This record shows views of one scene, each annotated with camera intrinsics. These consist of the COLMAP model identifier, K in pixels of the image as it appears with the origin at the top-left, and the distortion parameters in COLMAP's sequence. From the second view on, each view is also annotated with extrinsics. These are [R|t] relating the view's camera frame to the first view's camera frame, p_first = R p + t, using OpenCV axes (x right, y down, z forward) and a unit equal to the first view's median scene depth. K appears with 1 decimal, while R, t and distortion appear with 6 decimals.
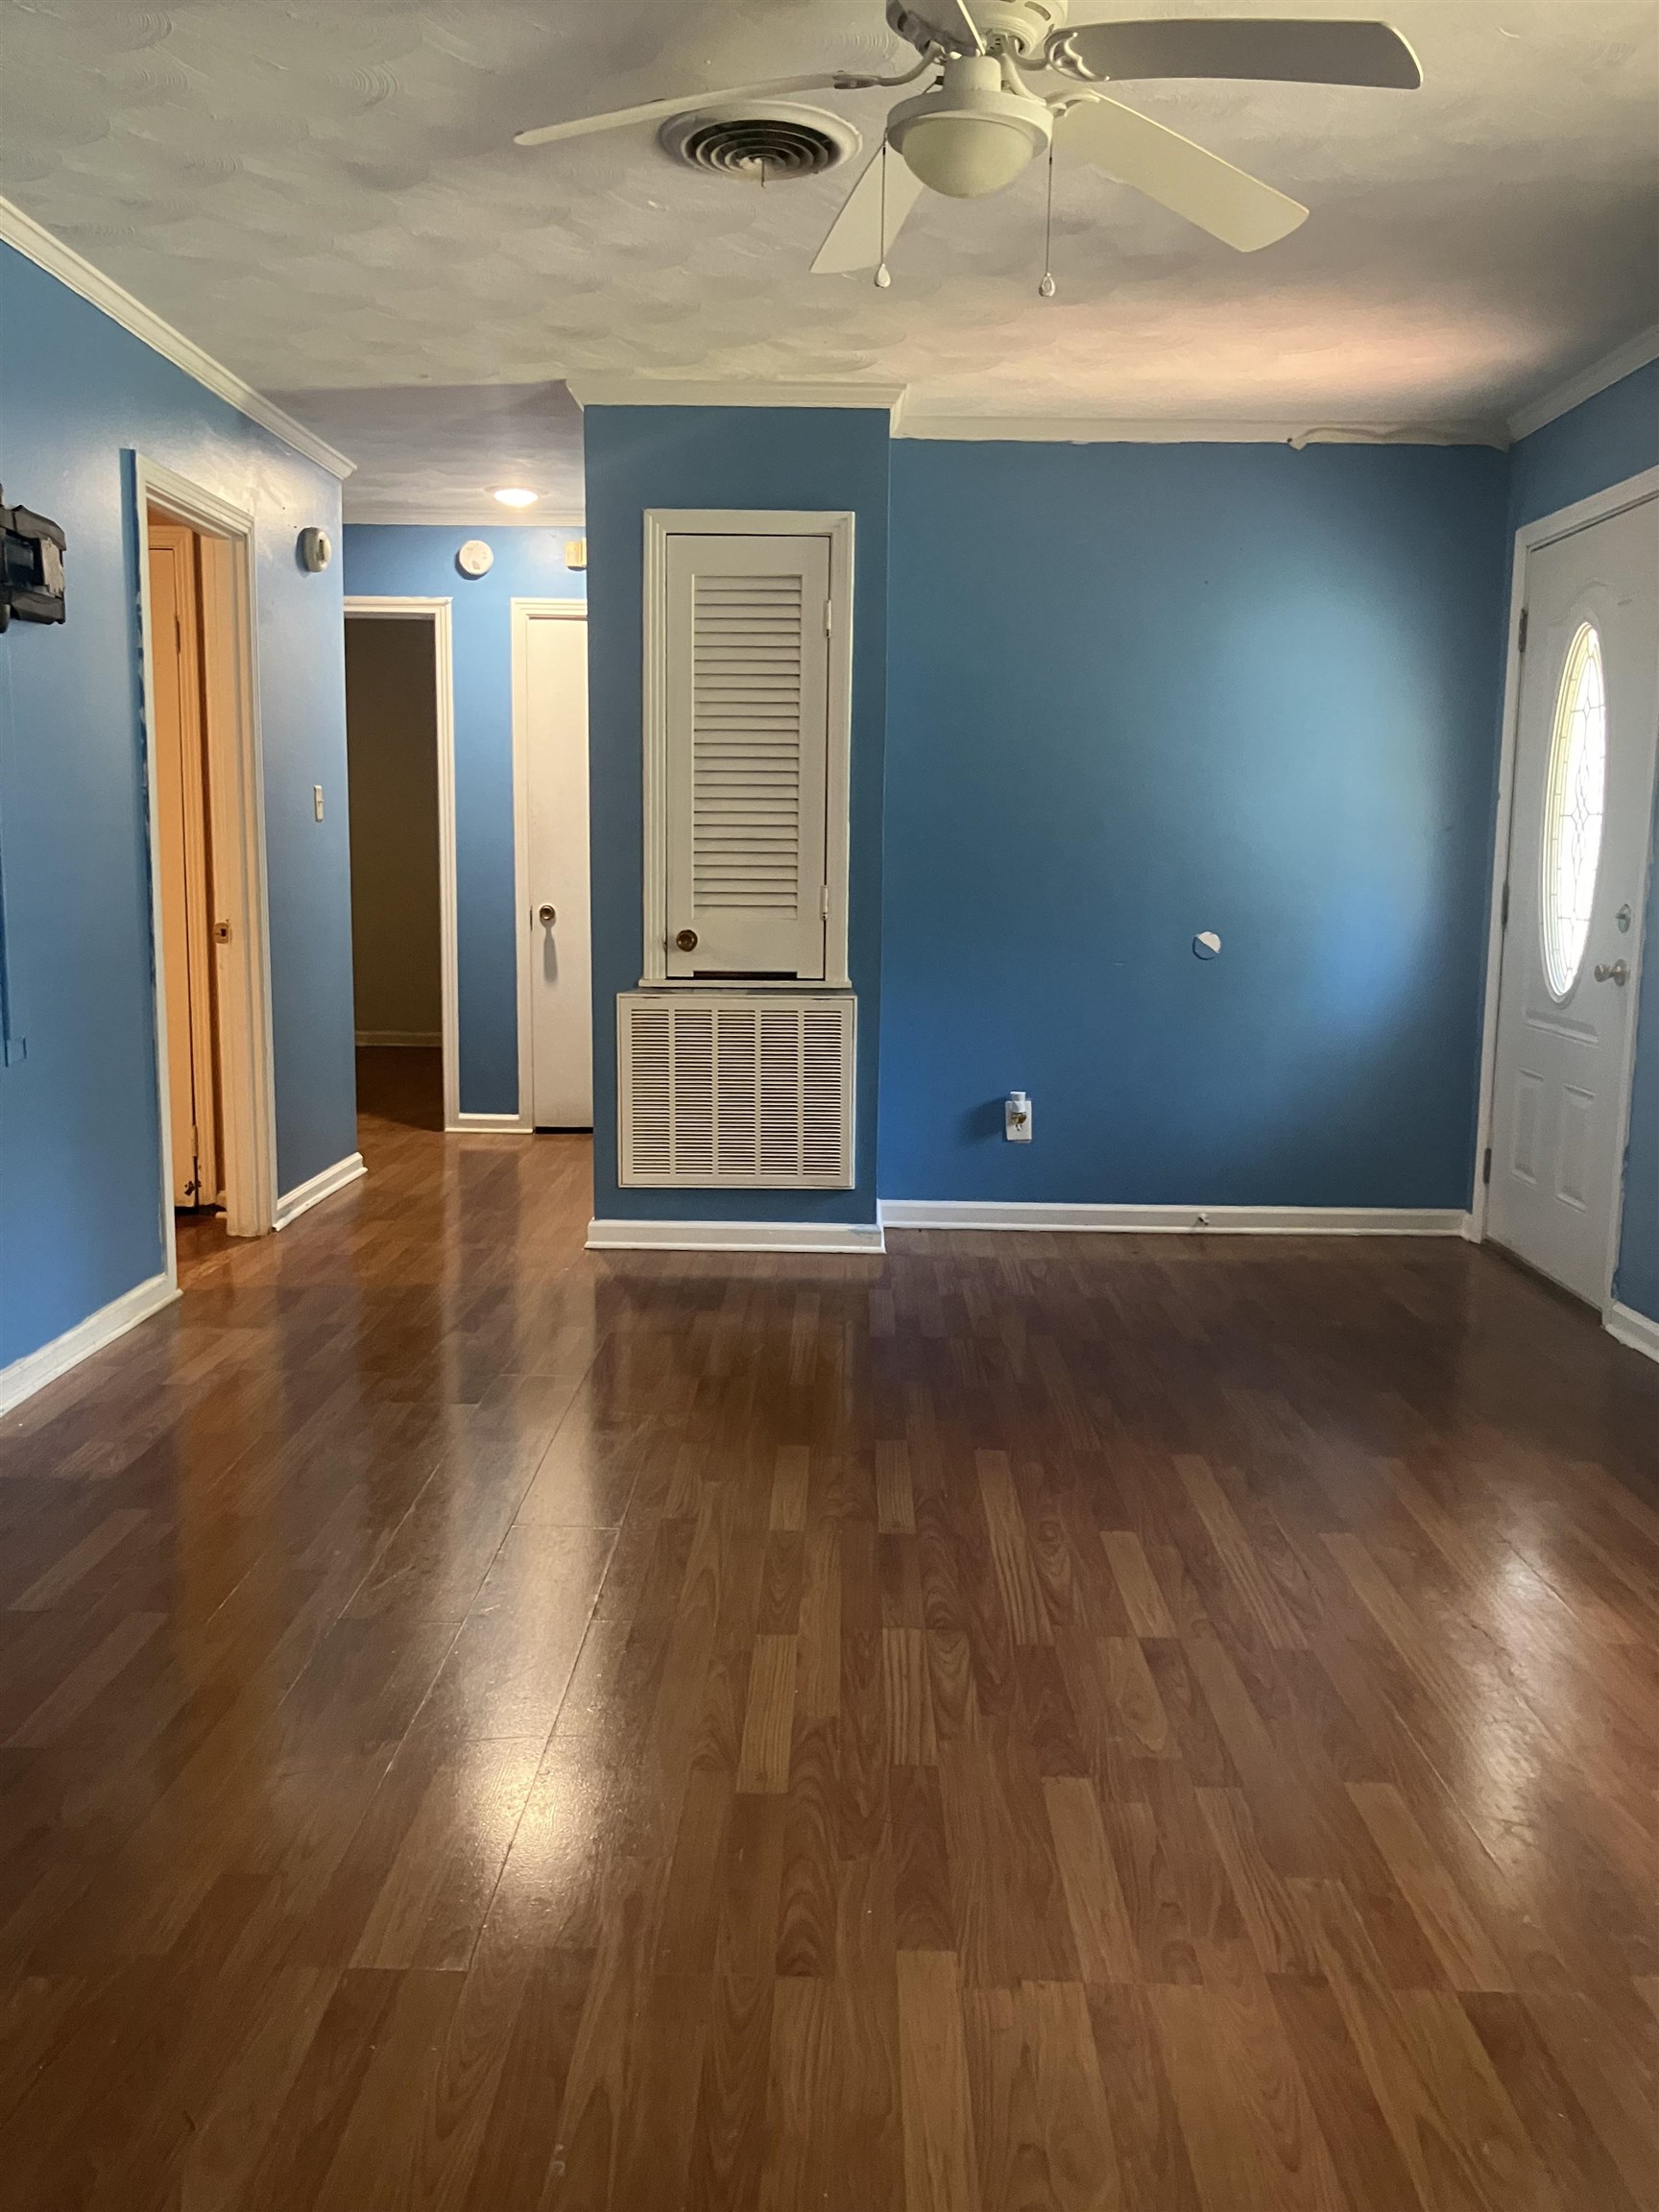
lens RADIAL K [[1816.2, 0, 822.4], [0, 1816.2, 1137.4], [0, 0, 1]] dist [0.058714, -0.114712]
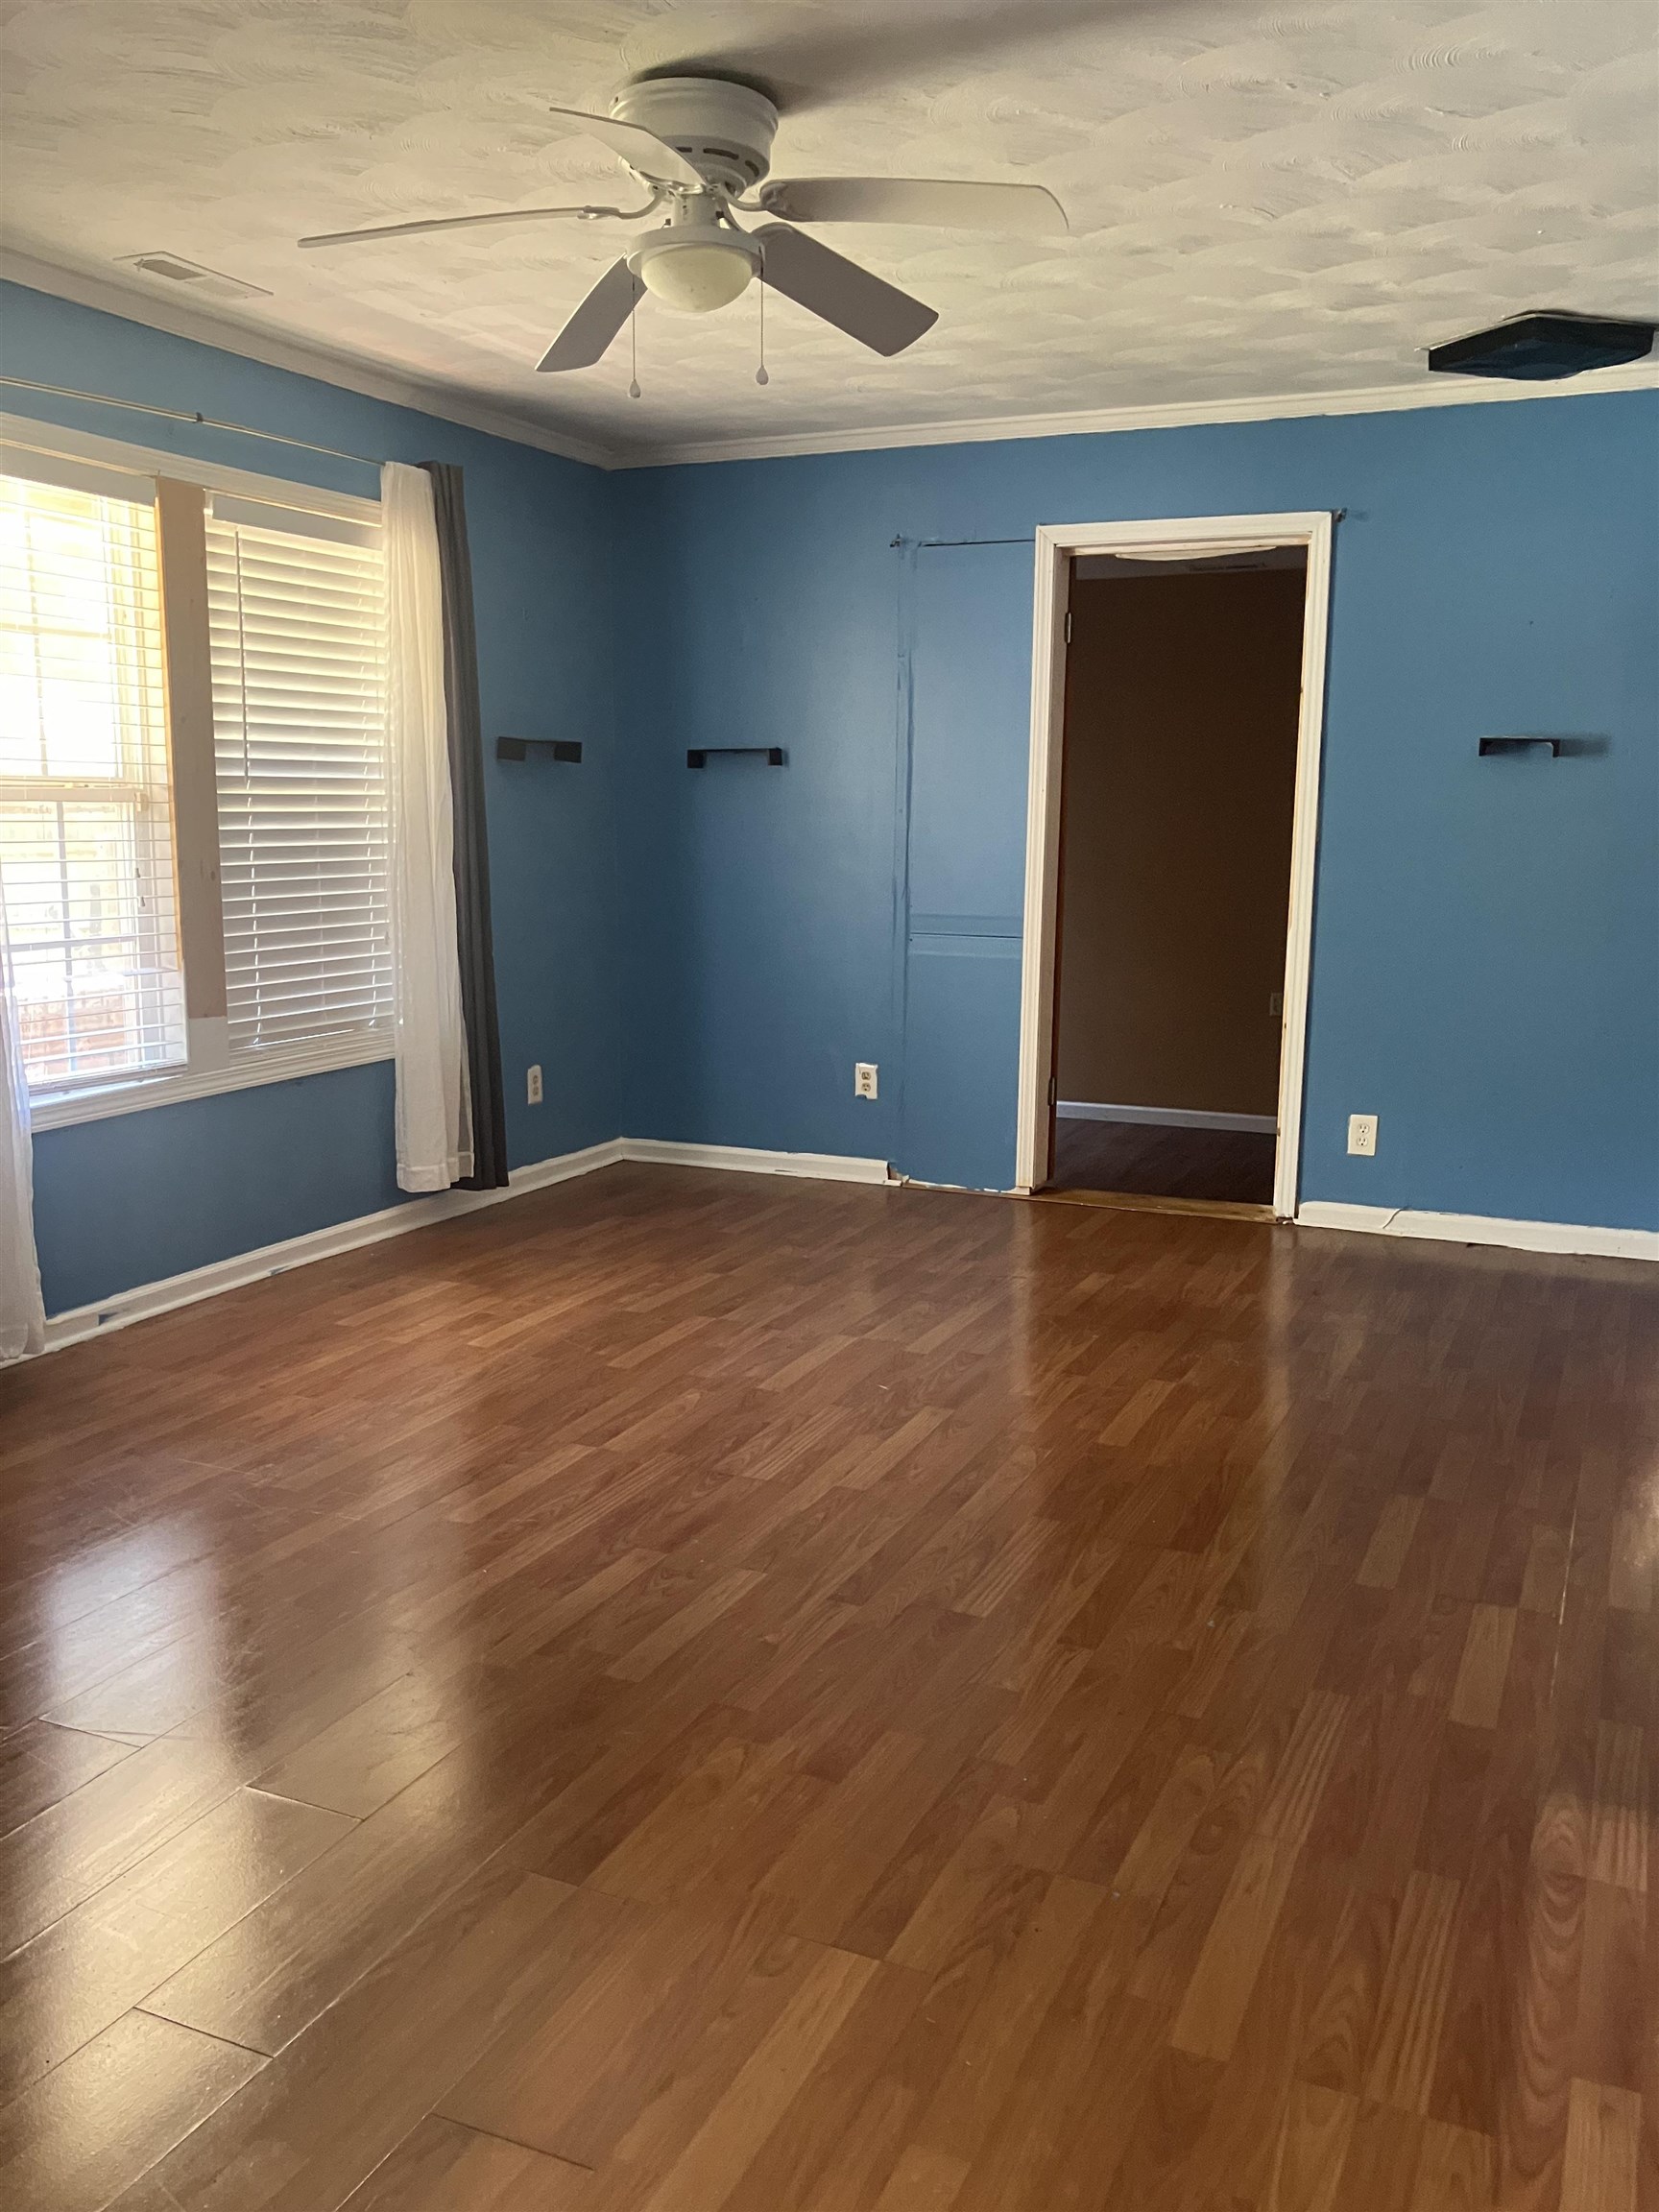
lens RADIAL K [[1816.2, 0, 822.4], [0, 1816.2, 1137.4], [0, 0, 1]] dist [0.058714, -0.114712]
pose [[-0.917304, -0.091583, 0.387512, -0.248612], [0.042952, 0.944754, 0.324954, -0.191679], [-0.395864, 0.314726, -0.862693, 1.064694]]
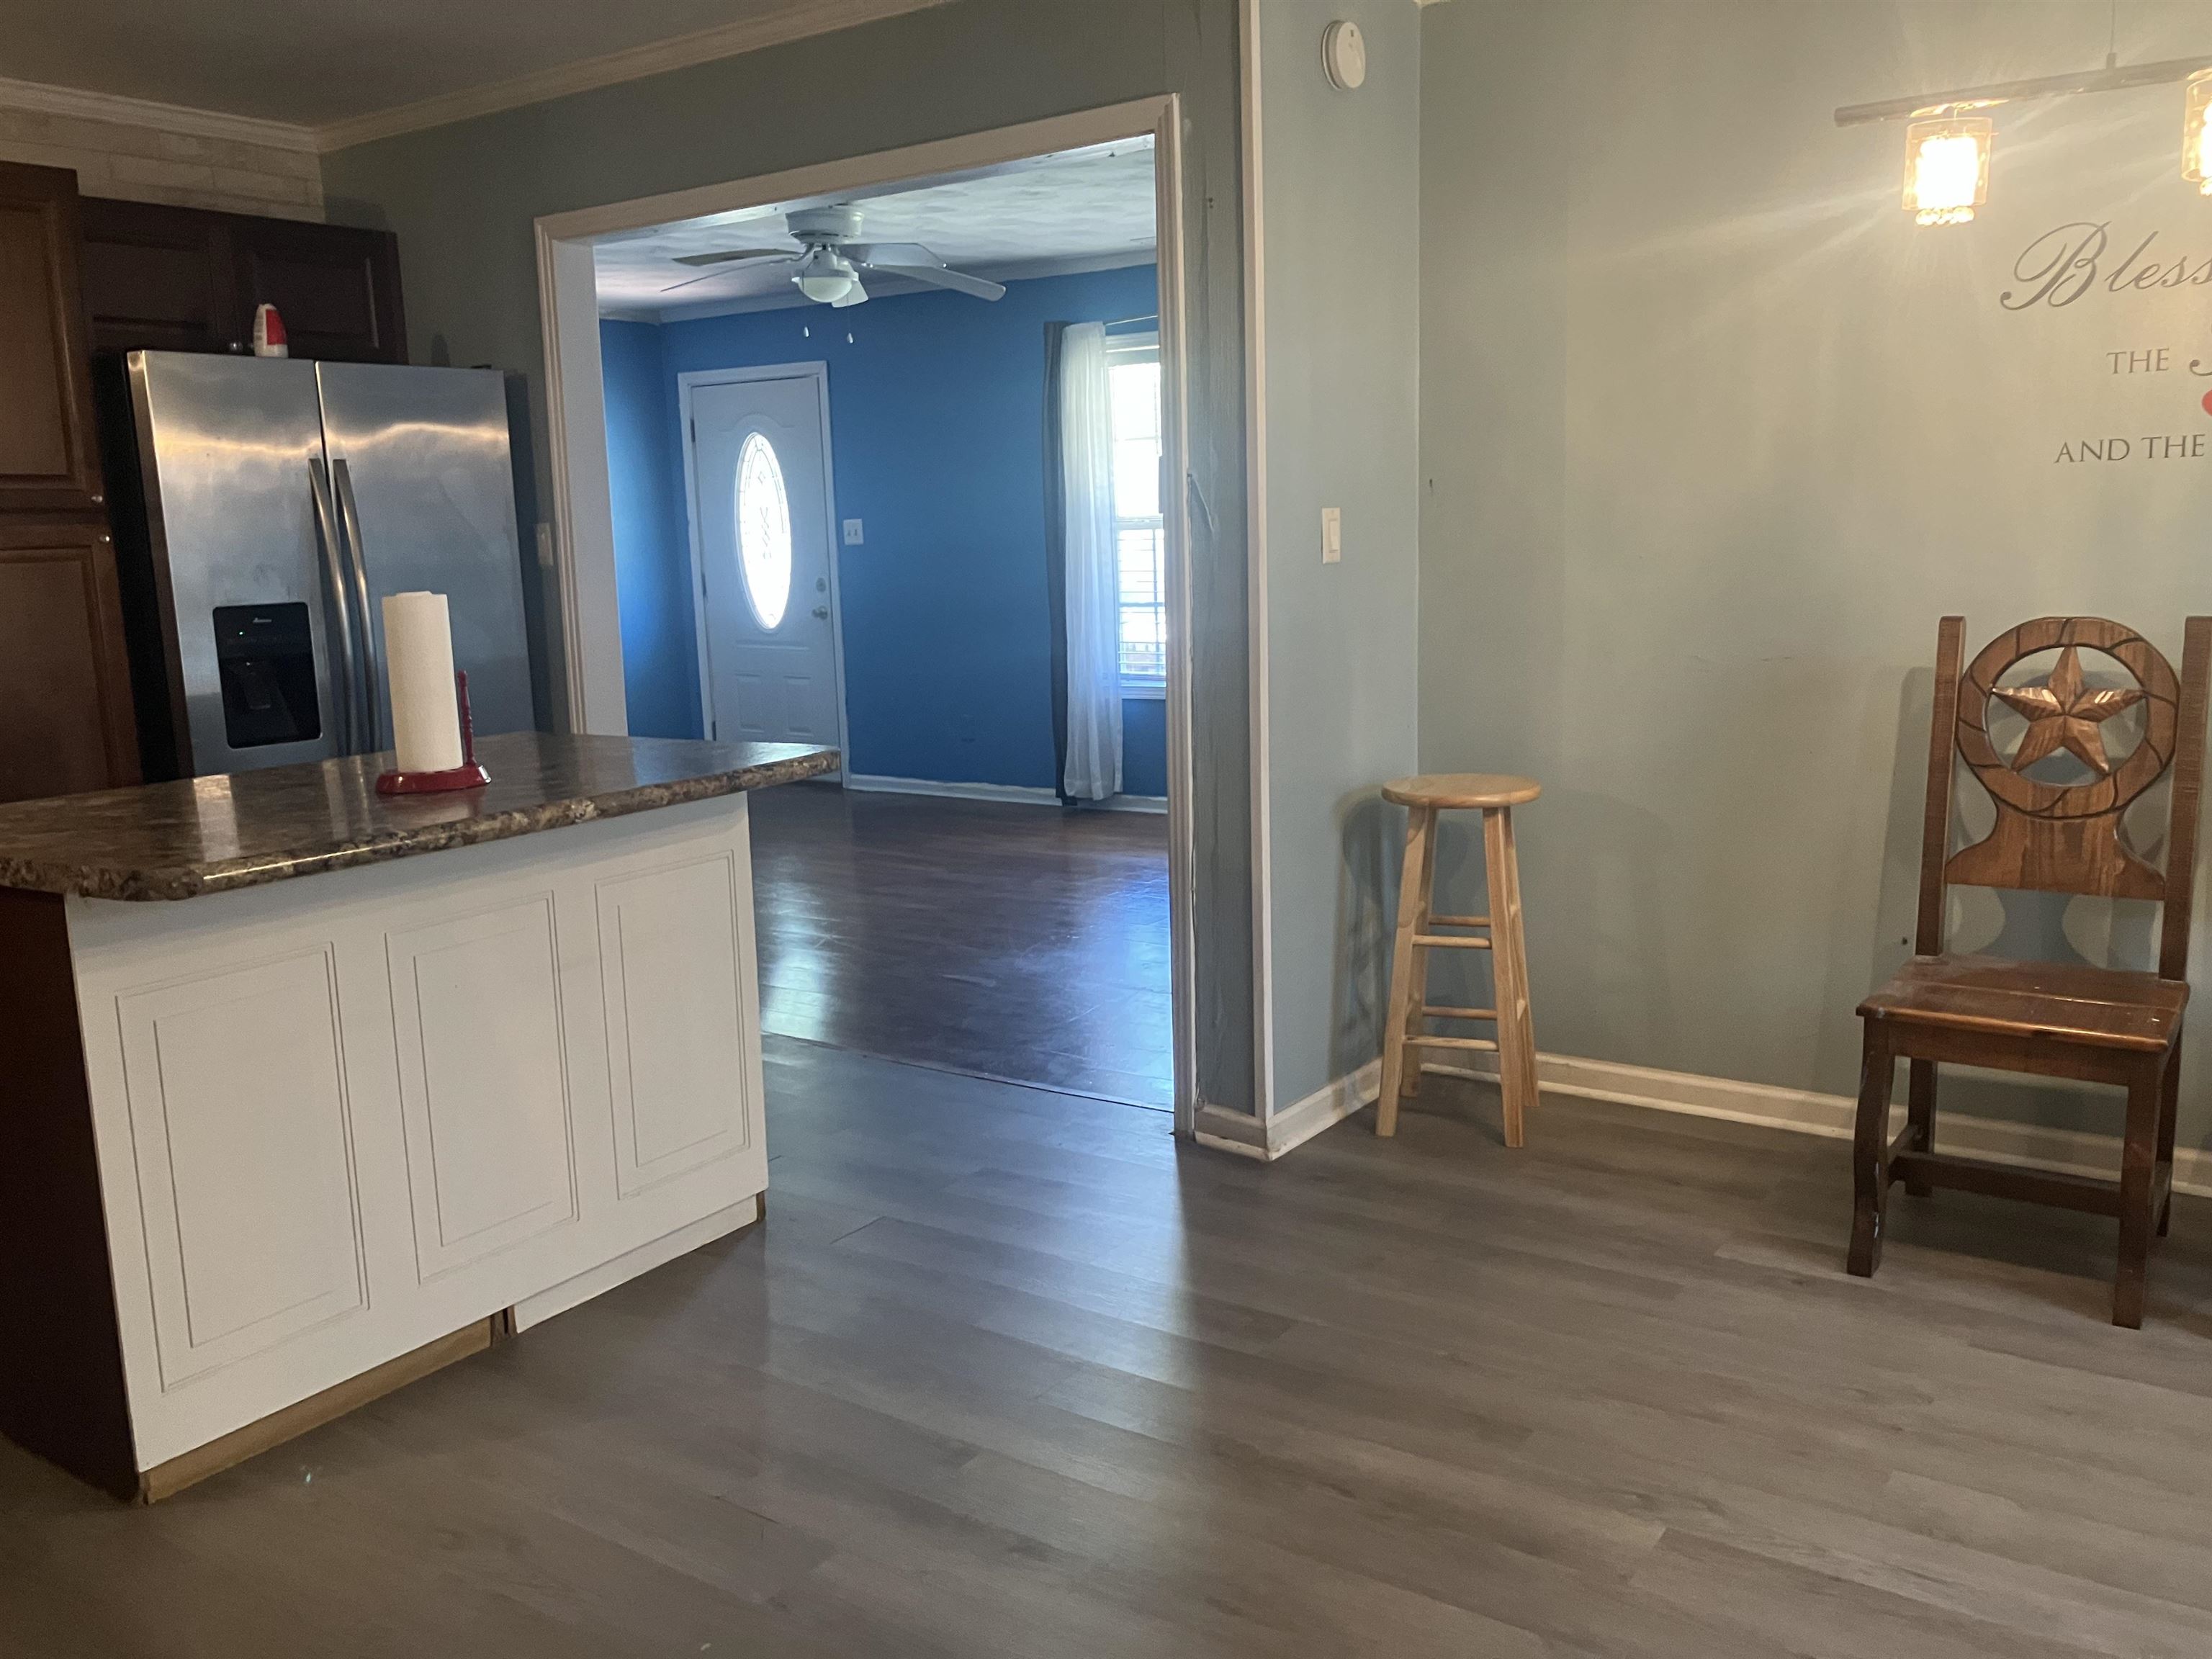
lens RADIAL K [[1816.2, 0, 1106.0], [0, 1816.2, 829.5], [0, 0, 1]] dist [0.058714, -0.114712]
pose [[0.567224, -0.176170, 0.804500, -0.895992], [0.169784, 0.980883, 0.095086, 0.005118], [-0.805872, 0.082656, 0.586292, -0.342778]]
